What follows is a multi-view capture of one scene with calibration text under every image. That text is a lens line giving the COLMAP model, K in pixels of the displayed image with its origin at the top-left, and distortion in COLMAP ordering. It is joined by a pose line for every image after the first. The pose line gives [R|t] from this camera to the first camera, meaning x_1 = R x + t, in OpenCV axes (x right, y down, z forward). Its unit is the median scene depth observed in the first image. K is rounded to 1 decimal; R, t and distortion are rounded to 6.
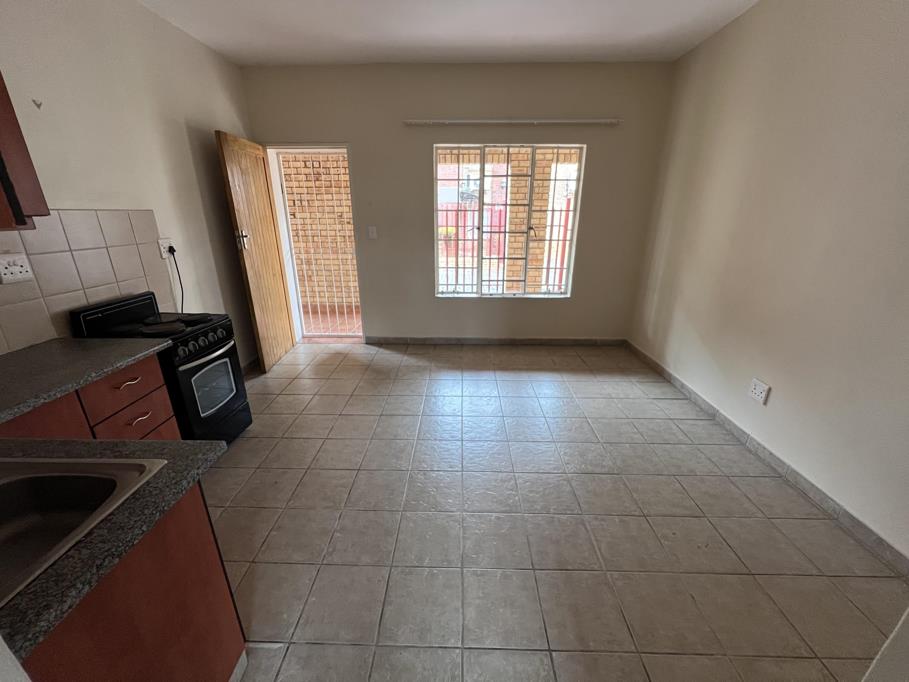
lens RADIAL K [[362.5, 0, 448.9], [0, 362.5, 338.1], [0, 0, 1]] dist [0.000106, 0.000070]
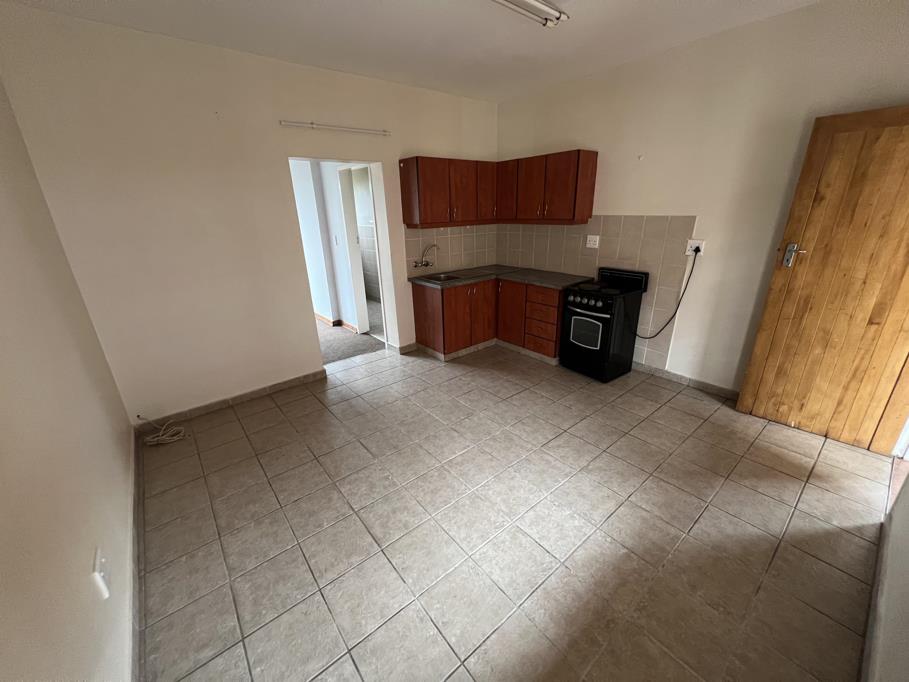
lens RADIAL K [[362.5, 0, 452.5], [0, 362.5, 341.5], [0, 0, 1]] dist [0.000106, 0.000070]
pose [[-0.749500, 0.248351, -0.613655, 0.630951], [-0.199681, 0.798980, 0.567237, -0.515439], [0.631172, 0.547679, -0.549244, 1.308845]]
